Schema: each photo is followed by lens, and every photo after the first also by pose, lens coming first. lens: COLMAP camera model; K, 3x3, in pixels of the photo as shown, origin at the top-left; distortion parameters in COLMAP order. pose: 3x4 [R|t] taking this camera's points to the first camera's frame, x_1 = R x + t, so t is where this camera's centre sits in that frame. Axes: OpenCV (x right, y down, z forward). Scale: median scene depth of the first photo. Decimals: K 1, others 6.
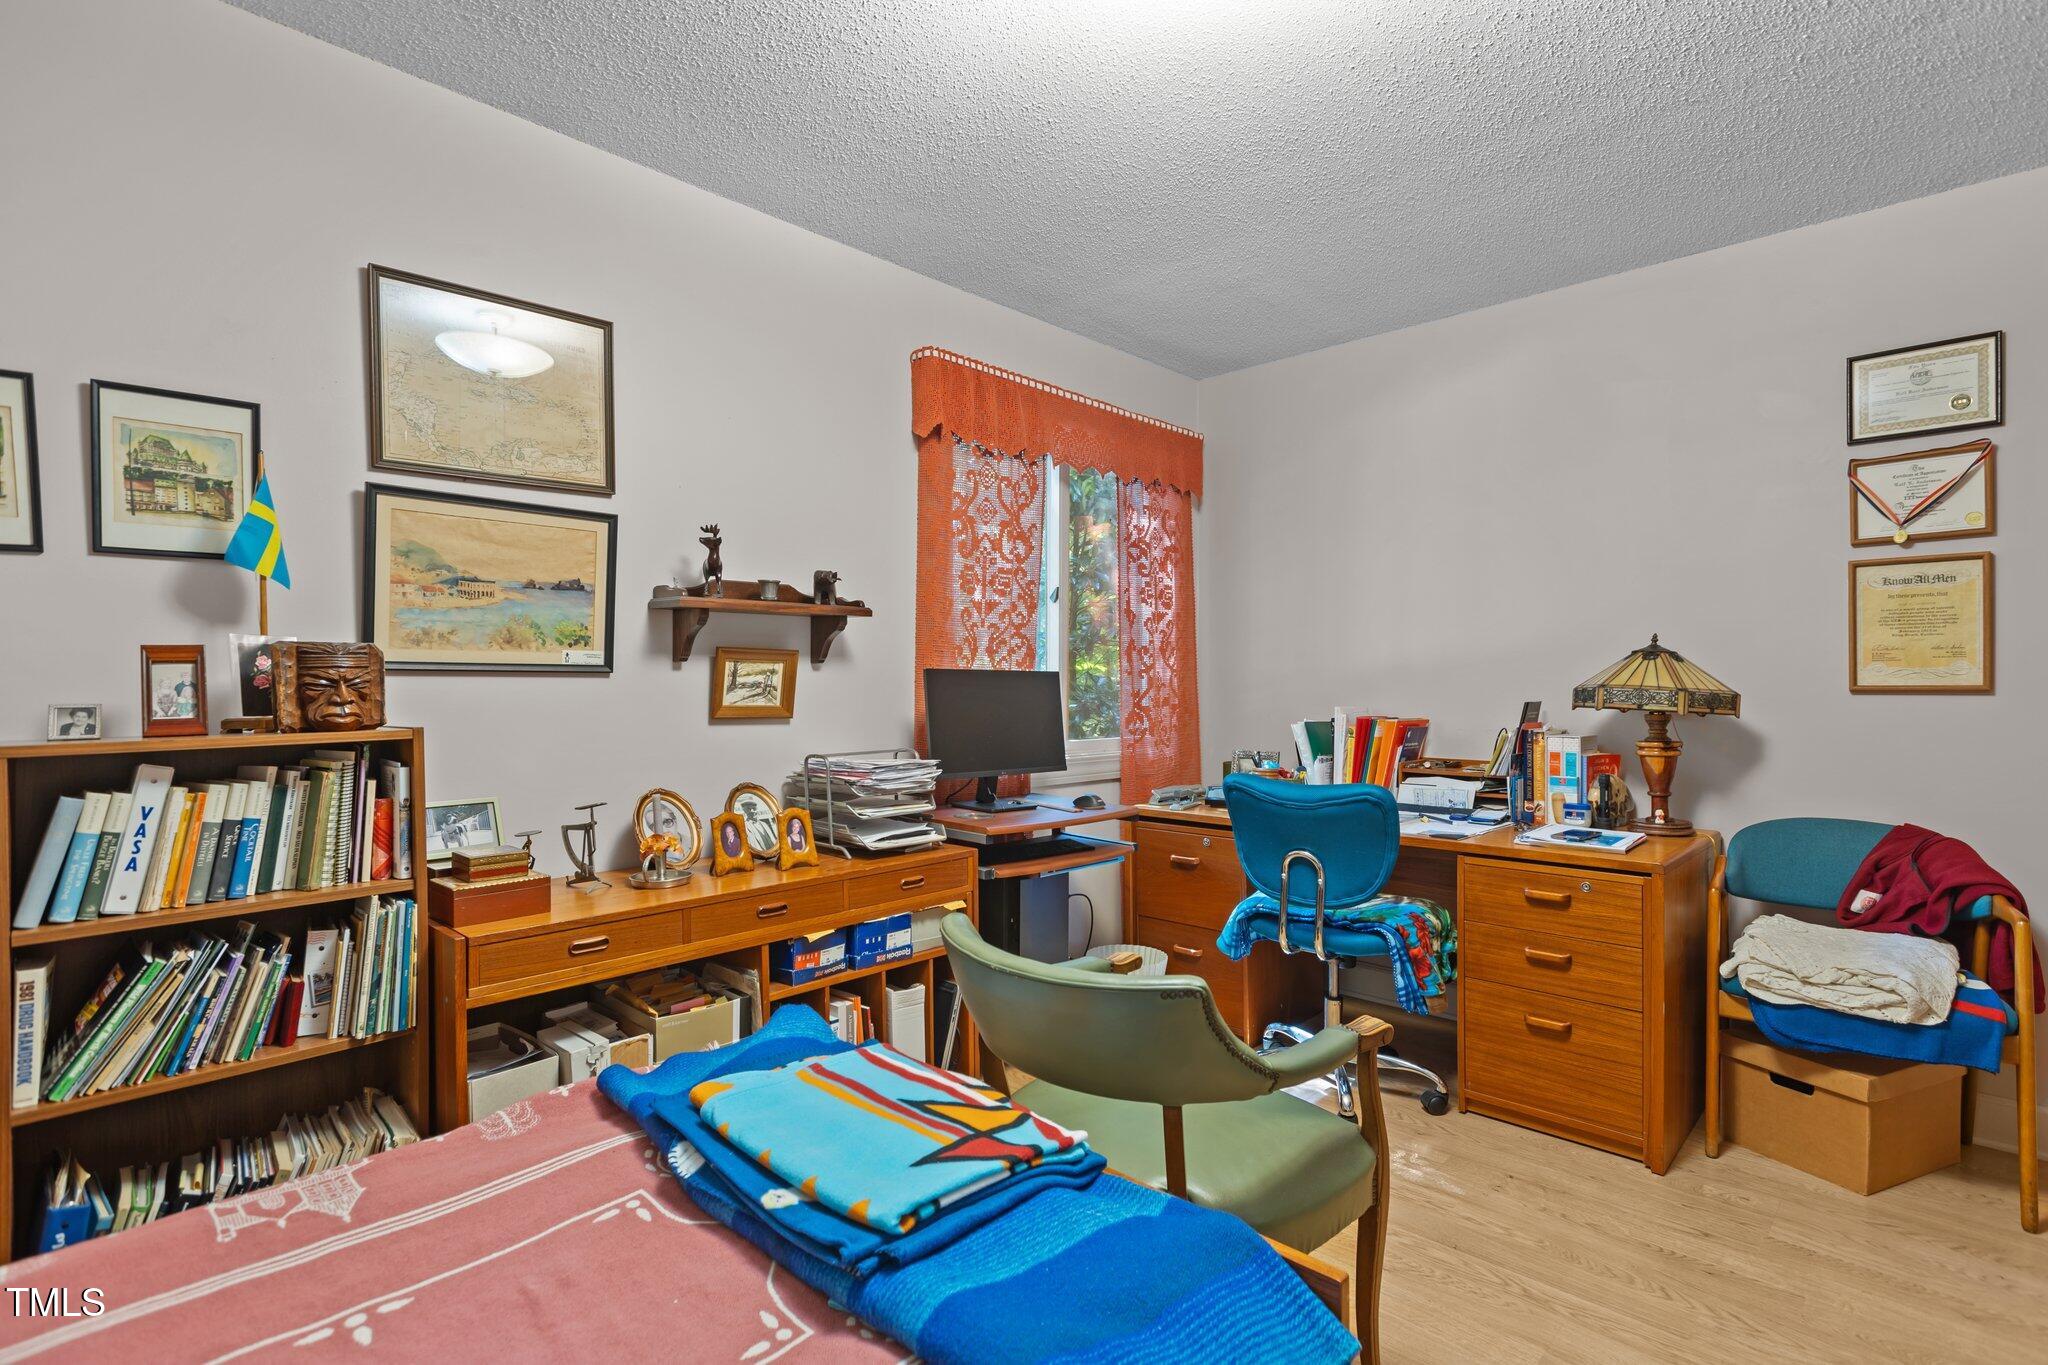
lens RADIAL K [[944.6, 0, 1027.1], [0, 944.6, 686.1], [0, 0, 1]] dist [-0.005047, -0.000321]
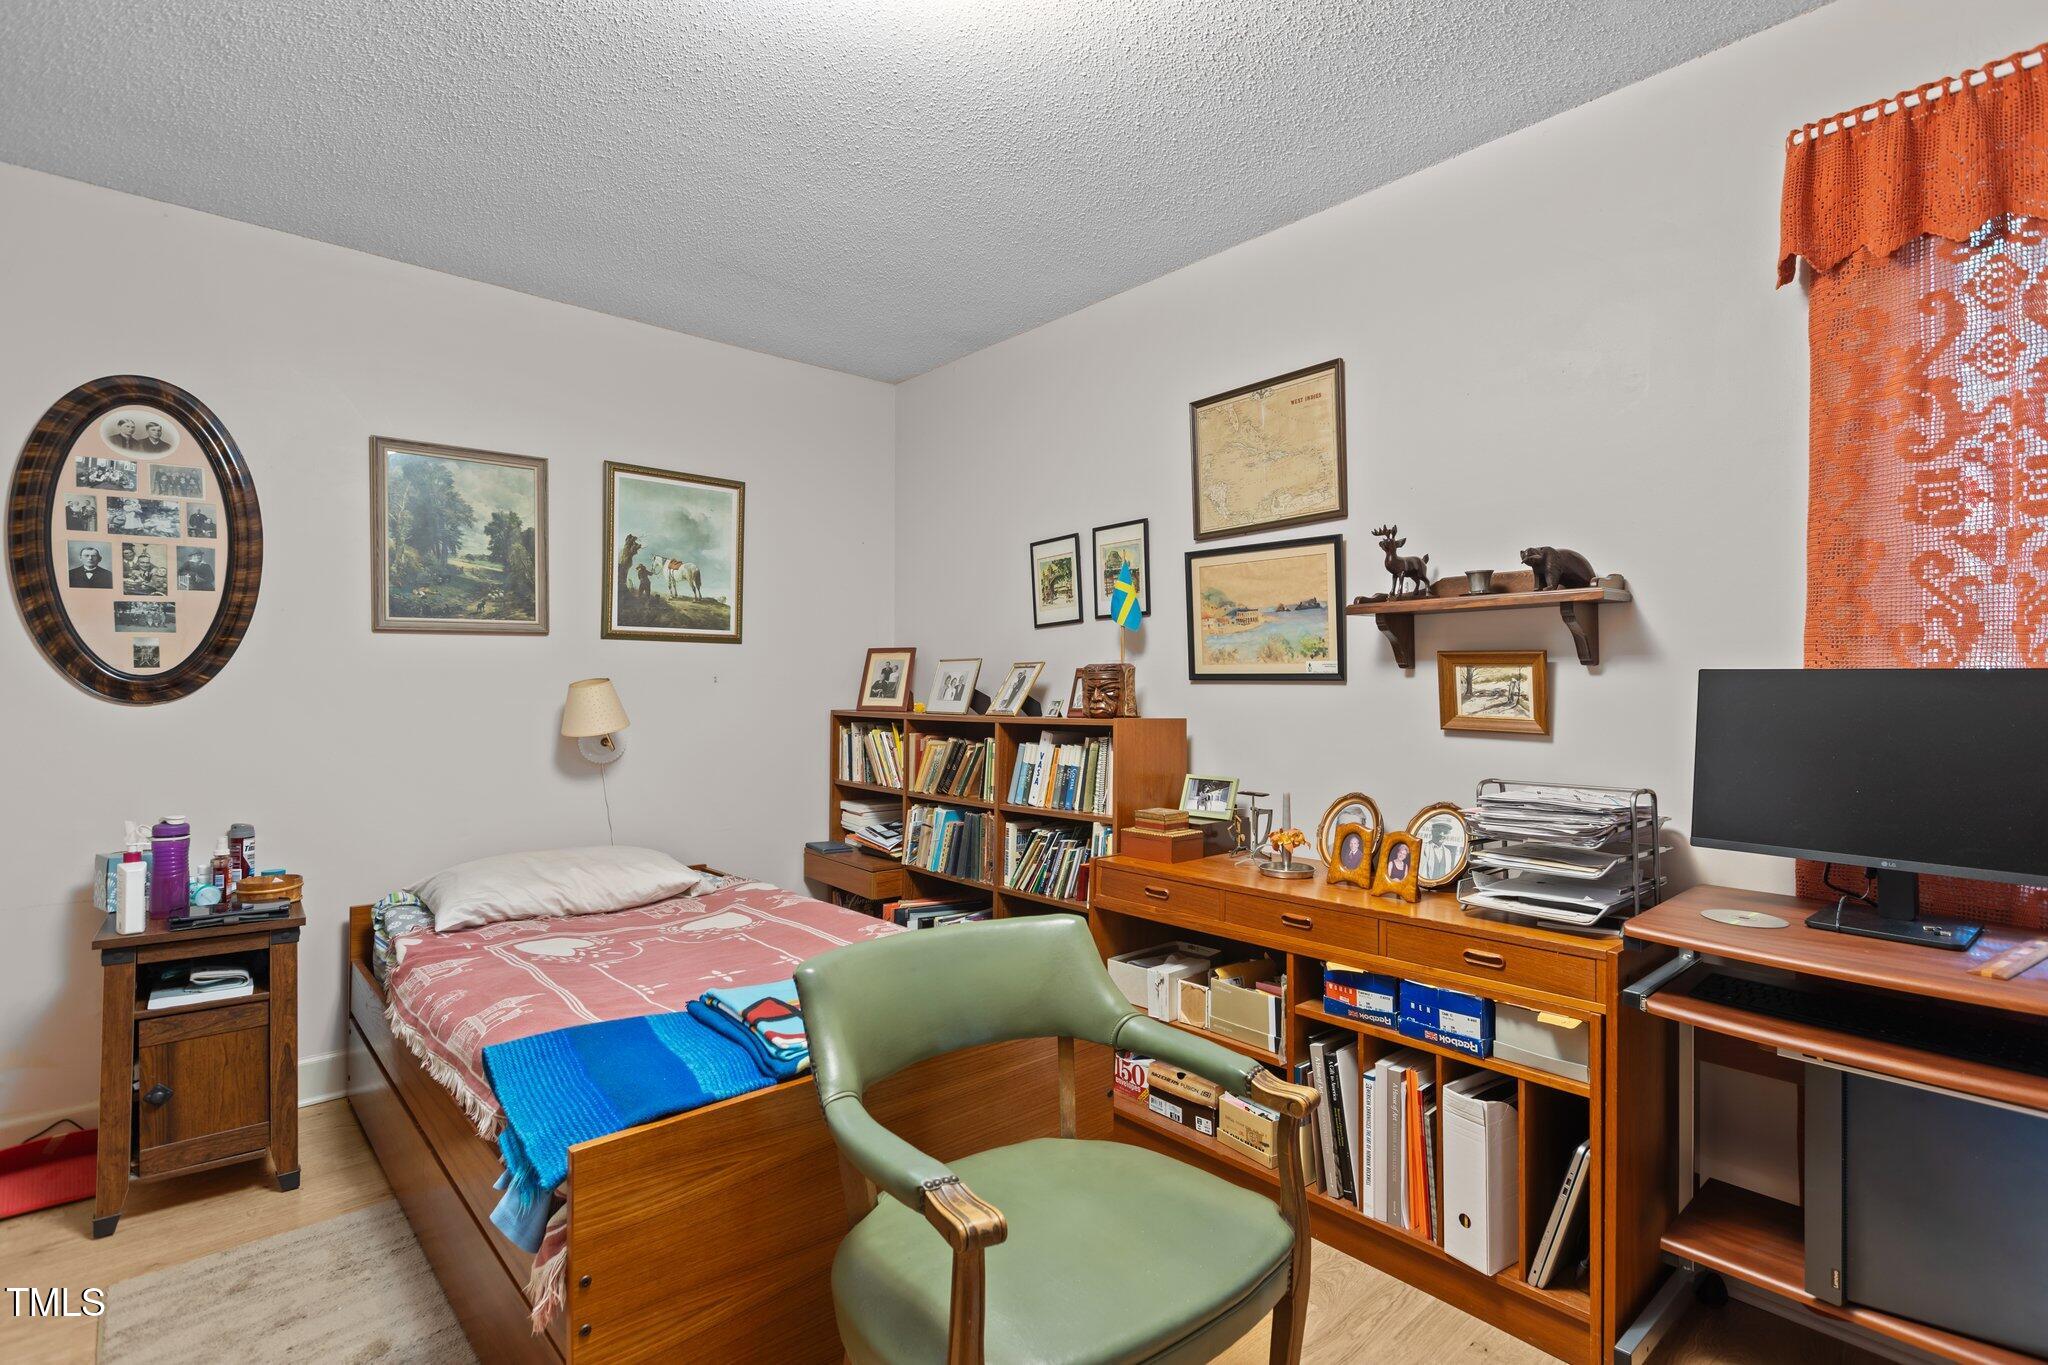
lens RADIAL K [[944.6, 0, 1027.1], [0, 944.6, 686.1], [0, 0, 1]] dist [-0.005047, -0.000321]
pose [[-0.050526, -0.001647, -0.998721, 0.673646], [-0.007395, 0.999972, -0.001275, -0.003796], [0.998695, 0.007321, -0.050537, 0.712085]]
